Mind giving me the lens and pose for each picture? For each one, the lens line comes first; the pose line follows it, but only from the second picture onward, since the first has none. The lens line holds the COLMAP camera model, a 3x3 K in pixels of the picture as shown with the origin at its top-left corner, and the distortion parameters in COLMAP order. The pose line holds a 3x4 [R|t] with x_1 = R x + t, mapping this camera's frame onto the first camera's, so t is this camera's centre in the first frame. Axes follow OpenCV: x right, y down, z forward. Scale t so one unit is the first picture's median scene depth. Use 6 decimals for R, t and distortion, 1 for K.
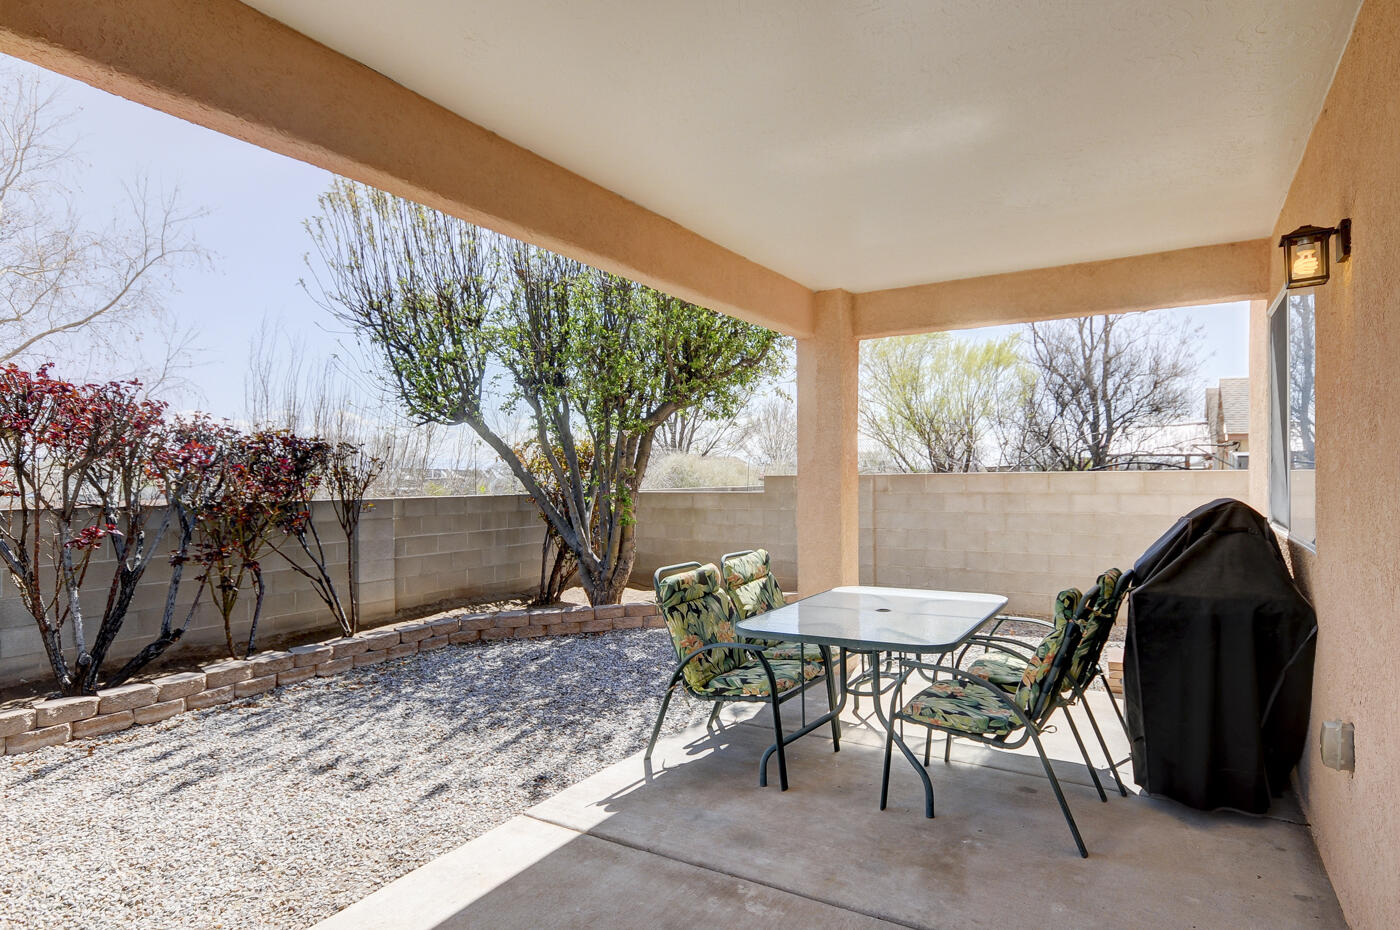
lens RADIAL K [[762.9, 0, 703.2], [0, 762.9, 489.5], [0, 0, 1]] dist [0.012733, -0.001014]
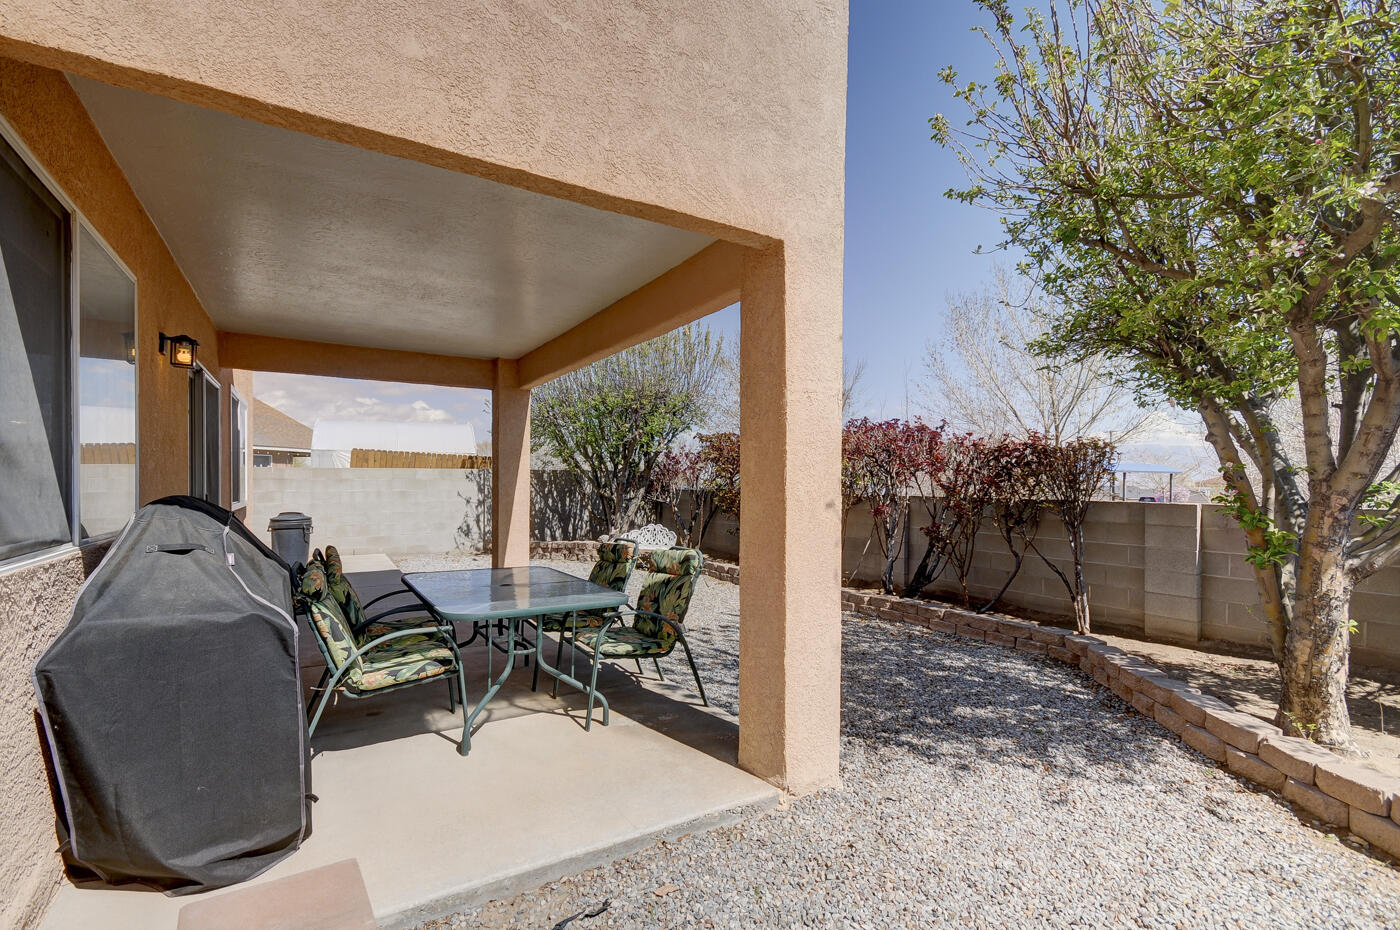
lens RADIAL K [[644.2, 0, 721.1], [0, 644.2, 487.3], [0, 0, 1]] dist [-0.001139, -0.000297]
pose [[-0.434777, 0.010976, -0.900471, 0.712314], [-0.023464, 0.999448, 0.023511, -0.018542], [0.900232, 0.031351, -0.434280, 1.237658]]
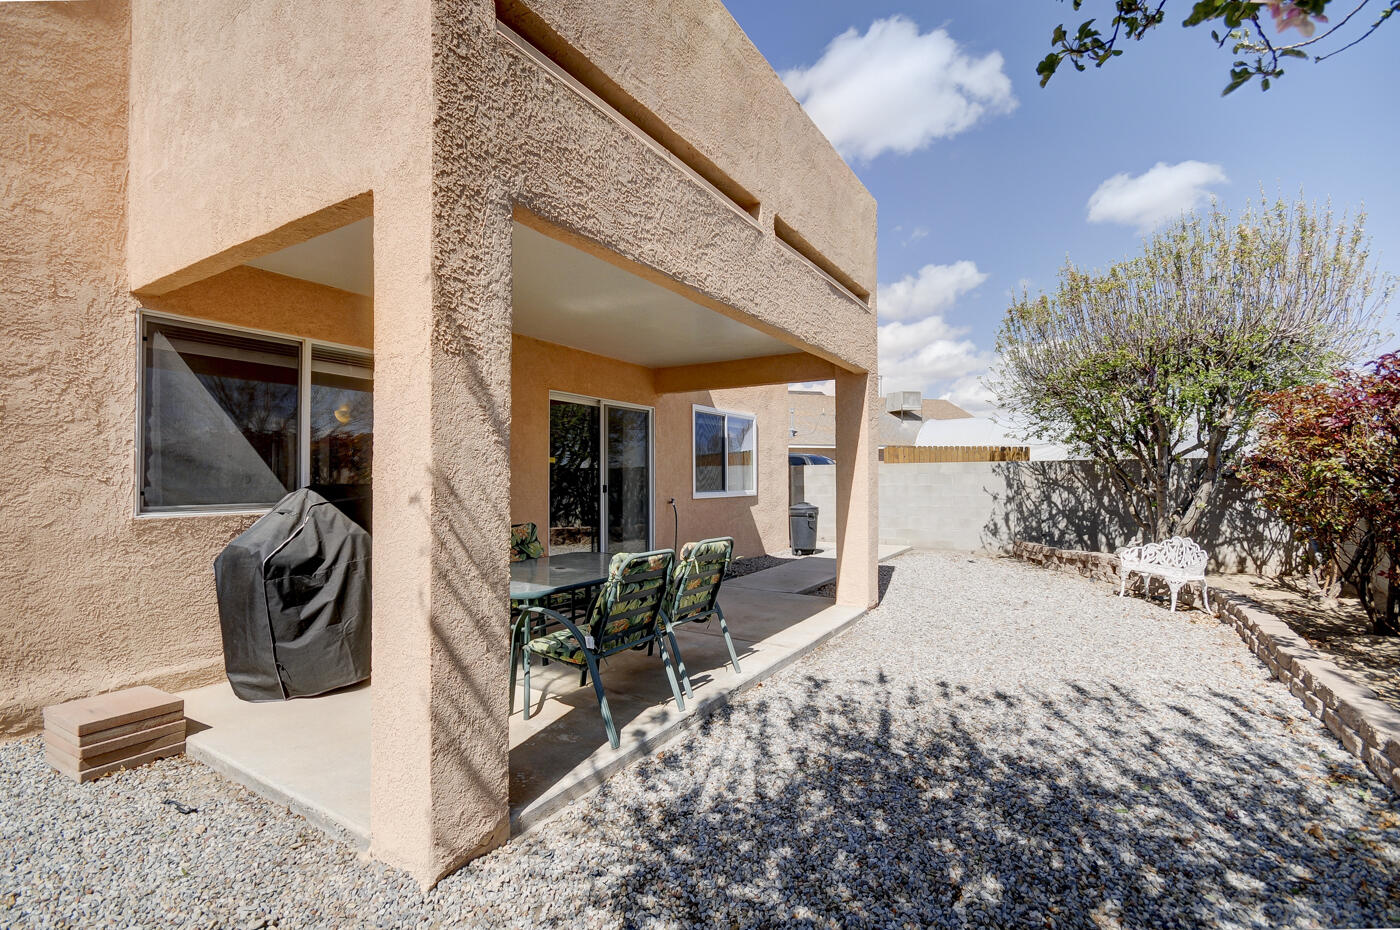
lens RADIAL K [[642.7, 0, 706.3], [0, 642.7, 466.5], [0, 0, 1]] dist [-0.002768, -0.001568]
pose [[-0.999961, 0.007391, -0.004793, -0.008108], [0.007356, 0.999946, 0.007321, -0.015459], [0.004846, 0.007286, -0.999962, 1.499512]]
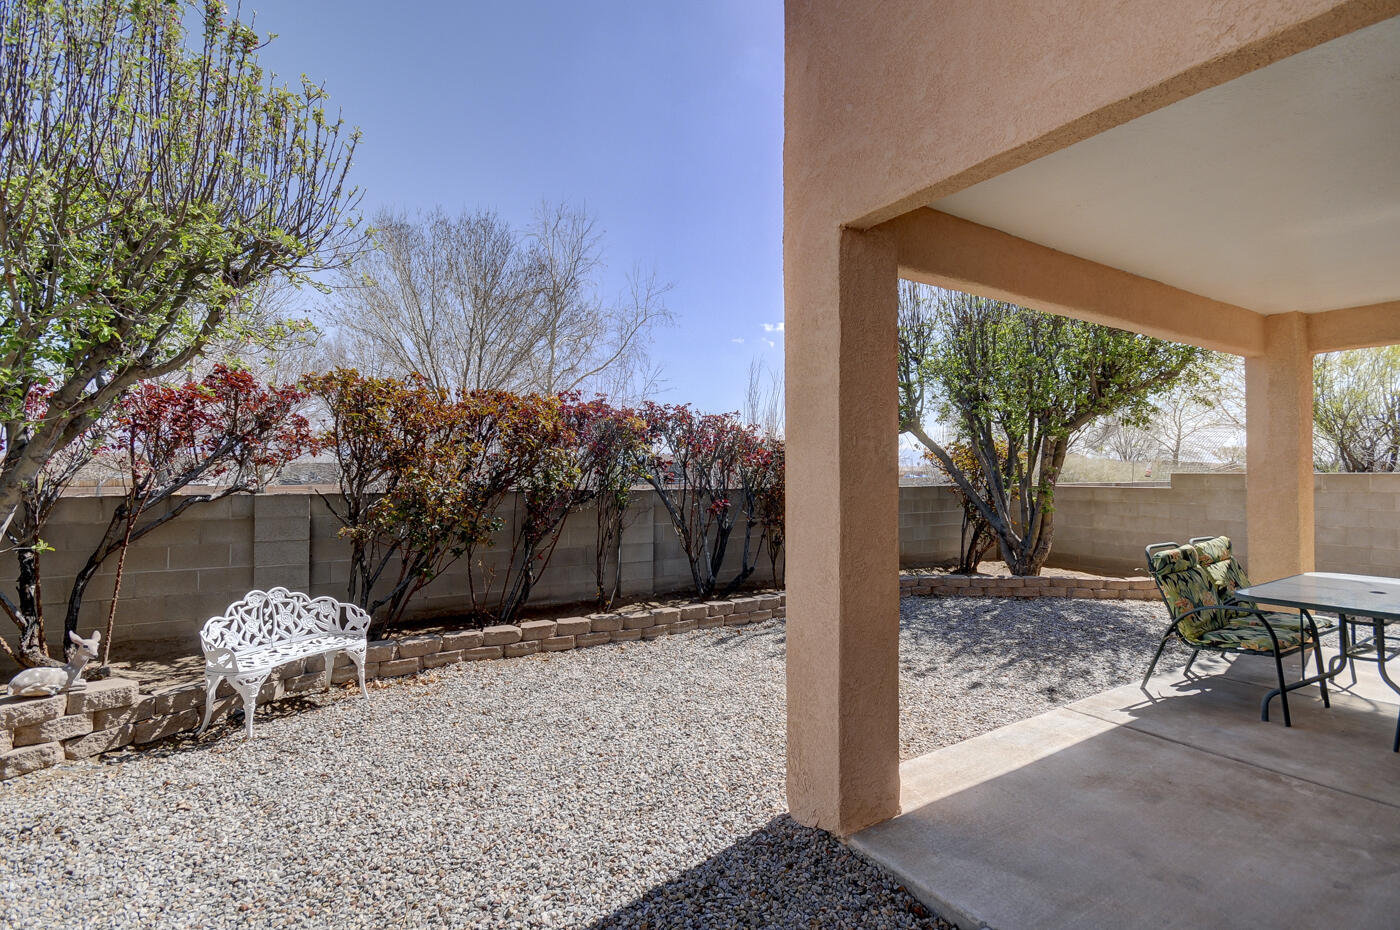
lens RADIAL K [[642.7, 0, 706.3], [0, 642.7, 466.5], [0, 0, 1]] dist [-0.002768, -0.001568]
pose [[0.893135, 0.006241, -0.449746, -0.176293], [-0.016029, 0.999710, -0.017959, -0.000597], [0.449504, 0.023249, 0.892976, -0.242900]]
